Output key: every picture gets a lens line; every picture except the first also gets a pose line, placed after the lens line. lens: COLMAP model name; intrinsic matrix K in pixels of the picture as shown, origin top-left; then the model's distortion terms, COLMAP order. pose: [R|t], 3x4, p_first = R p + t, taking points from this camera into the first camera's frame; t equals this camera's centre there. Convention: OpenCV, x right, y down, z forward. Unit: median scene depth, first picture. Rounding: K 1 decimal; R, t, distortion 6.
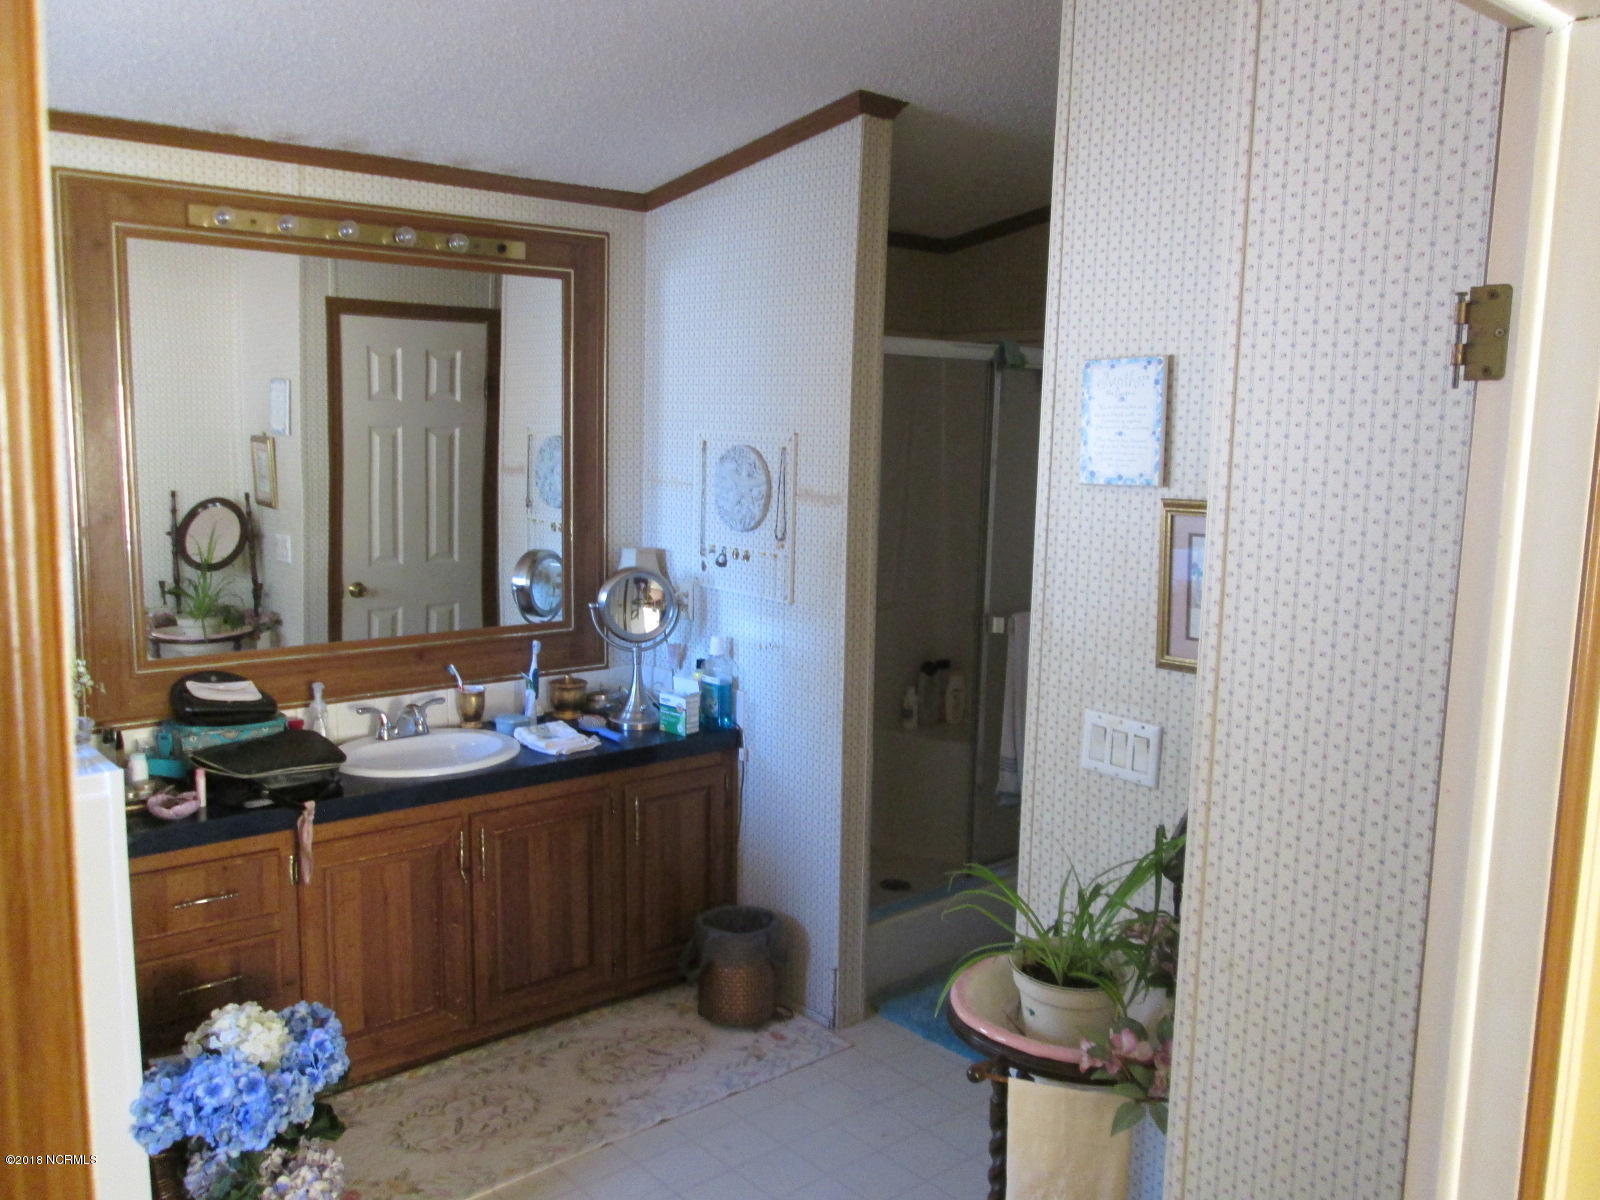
lens RADIAL K [[1309.2, 0, 800.0], [0, 1309.2, 600.0], [0, 0, 1]] dist [-0.005919, -0.003794]
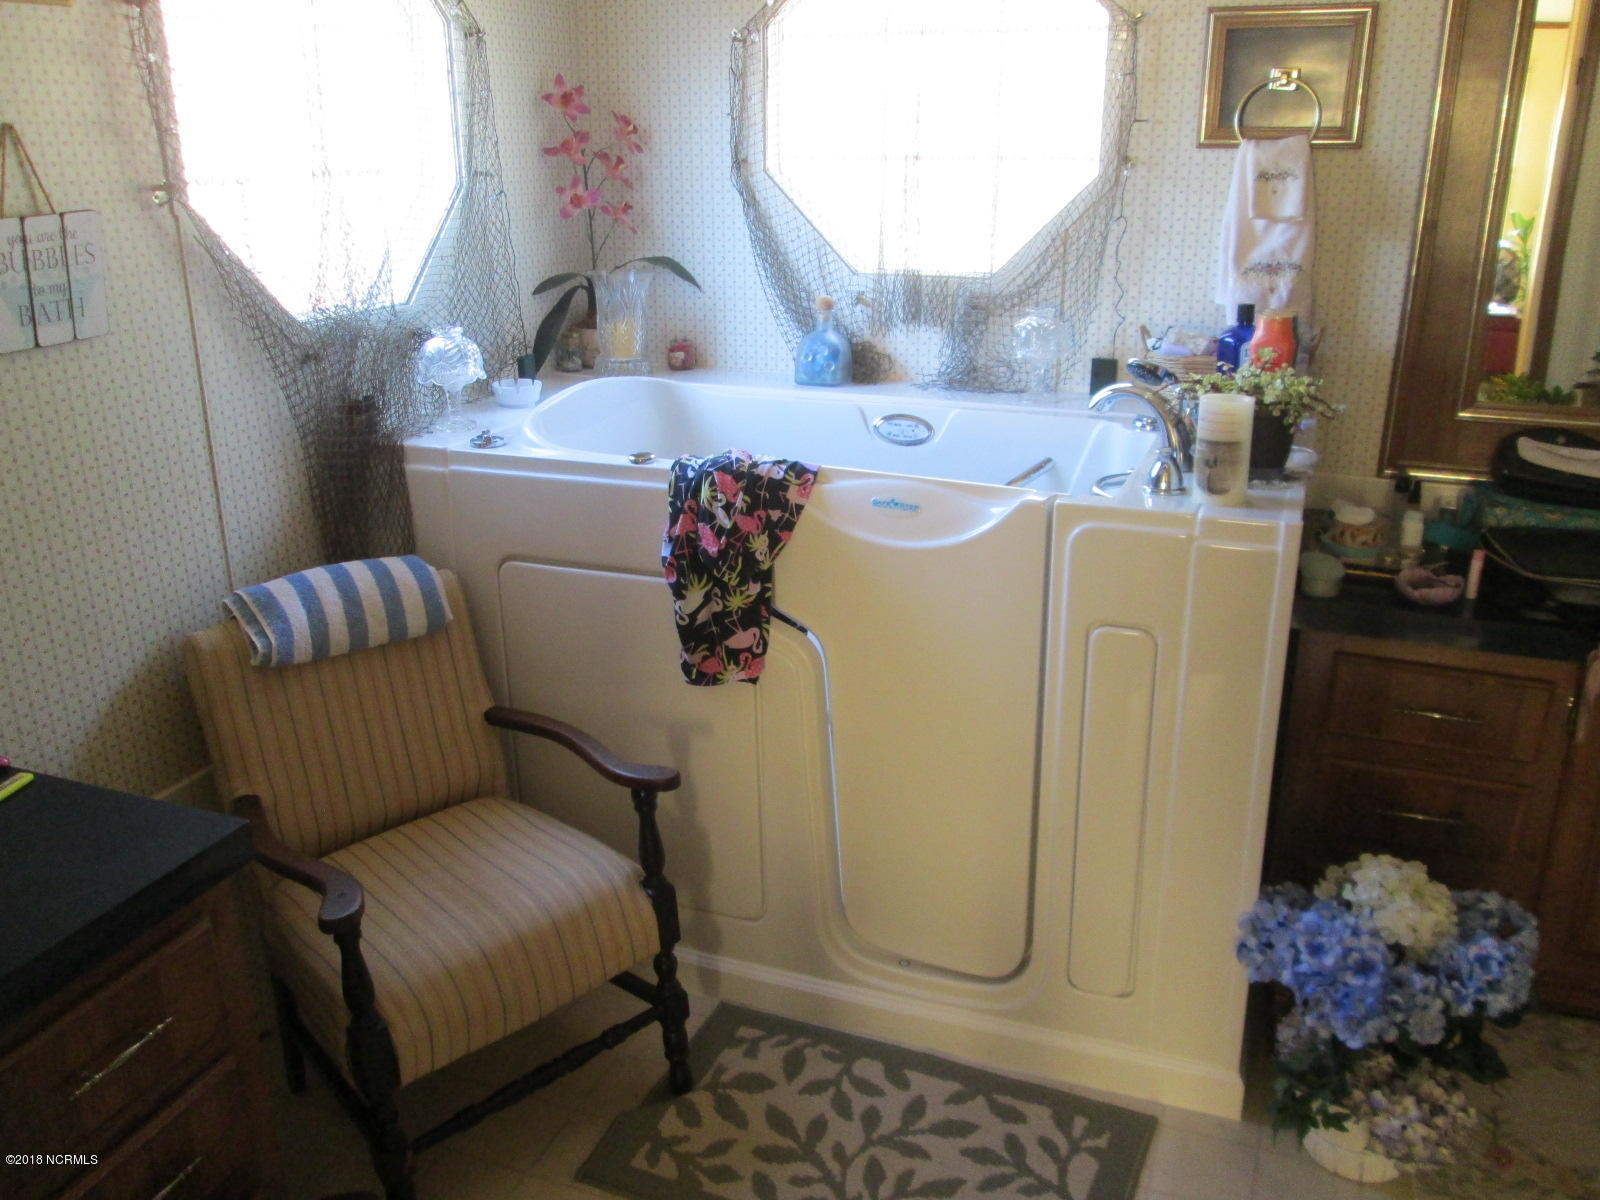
lens RADIAL K [[1309.2, 0, 800.0], [0, 1309.2, 600.0], [0, 0, 1]] dist [-0.005919, -0.003794]
pose [[0.459023, 0.274889, -0.844828, 0.015392], [-0.105435, 0.961063, 0.255424, 0.003838], [0.882146, -0.028171, 0.470132, 0.330827]]
